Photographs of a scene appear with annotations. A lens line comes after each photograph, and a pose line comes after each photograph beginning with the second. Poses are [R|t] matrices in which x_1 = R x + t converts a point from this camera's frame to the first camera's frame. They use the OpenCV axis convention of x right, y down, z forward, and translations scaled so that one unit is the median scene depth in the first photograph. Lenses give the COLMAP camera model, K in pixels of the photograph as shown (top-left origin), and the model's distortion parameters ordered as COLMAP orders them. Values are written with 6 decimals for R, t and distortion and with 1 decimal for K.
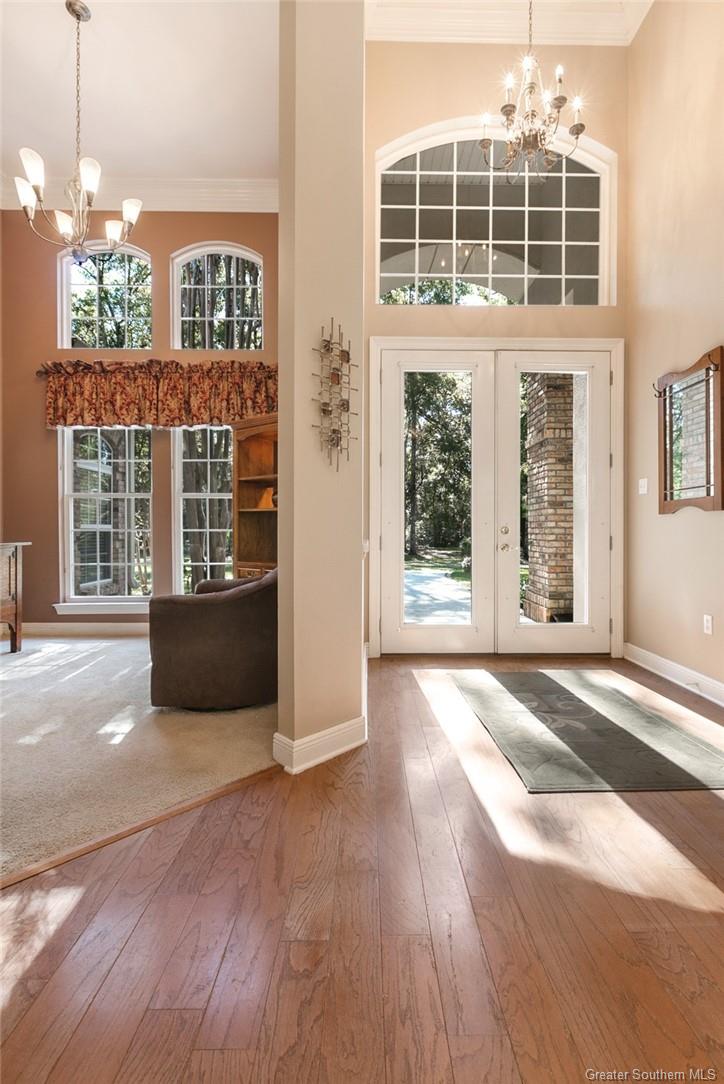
lens RADIAL K [[503.8, 0, 368.1], [0, 503.8, 528.2], [0, 0, 1]] dist [0.003364, 0.000909]
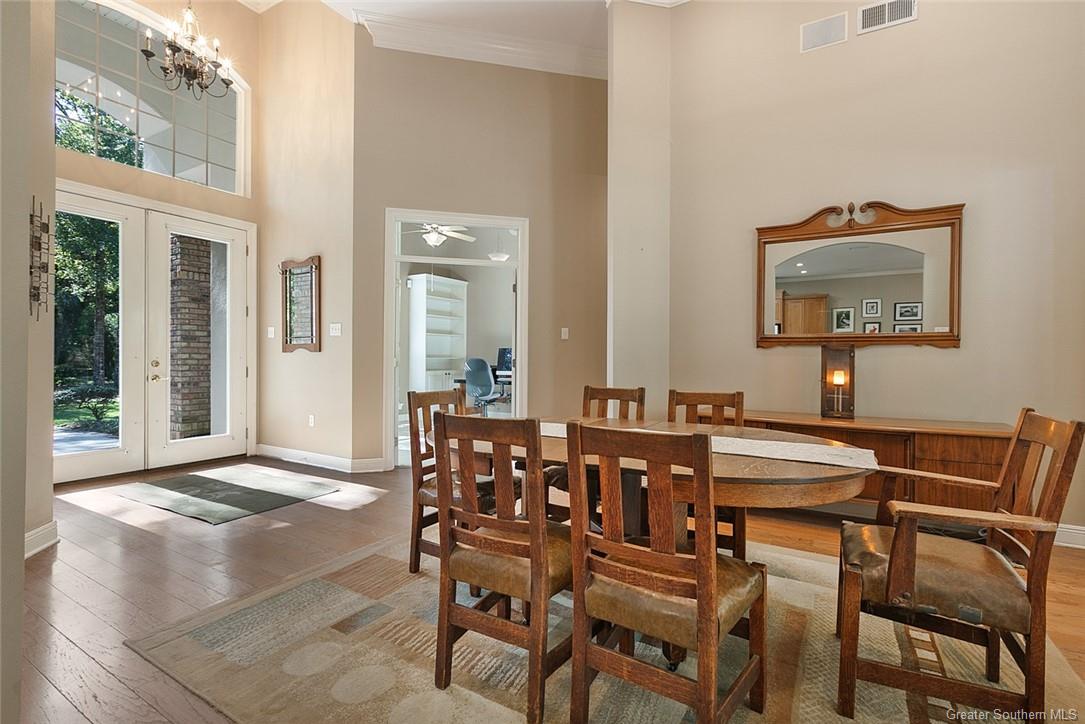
lens RADIAL K [[496.6, 0, 534.2], [0, 496.6, 364.2], [0, 0, 1]] dist [0.002532, 0.000335]
pose [[0.529371, -0.008974, 0.848343, -0.245521], [-0.007184, 0.999861, 0.015060, -0.018187], [-0.848360, -0.014067, 0.529233, -0.365270]]
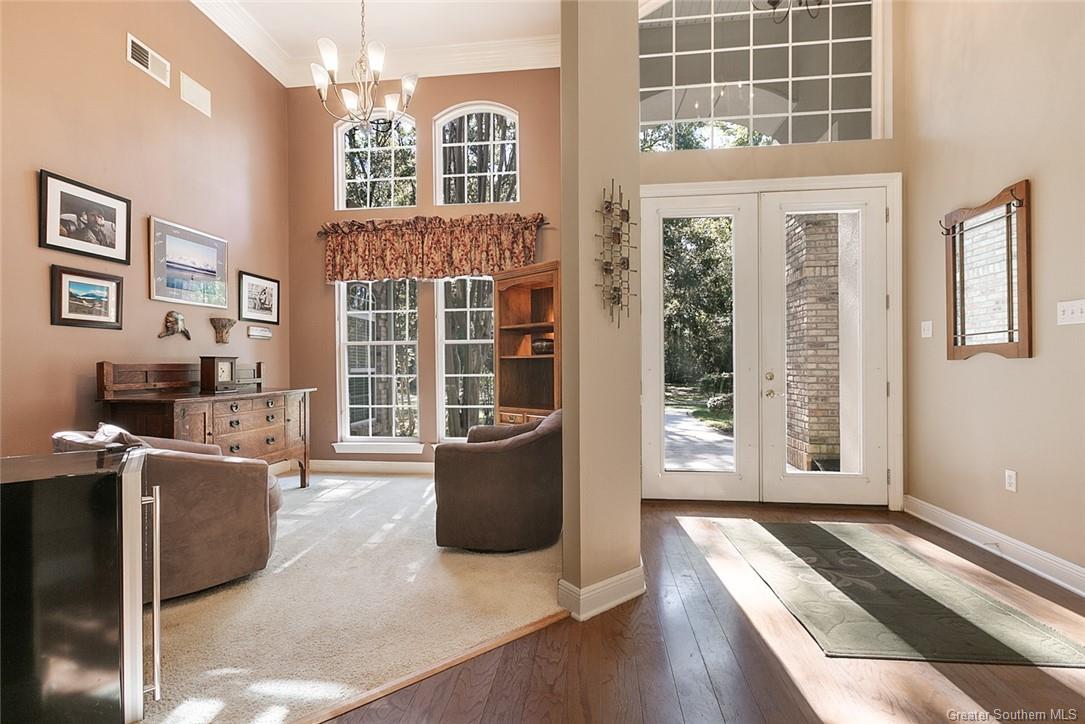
lens RADIAL K [[496.6, 0, 534.2], [0, 496.6, 364.2], [0, 0, 1]] dist [0.002532, 0.000335]
pose [[0.991041, -0.006840, -0.133381, -0.052384], [0.006745, 0.999977, -0.001166, -0.020927], [0.133385, 0.000256, 0.991064, -0.014850]]
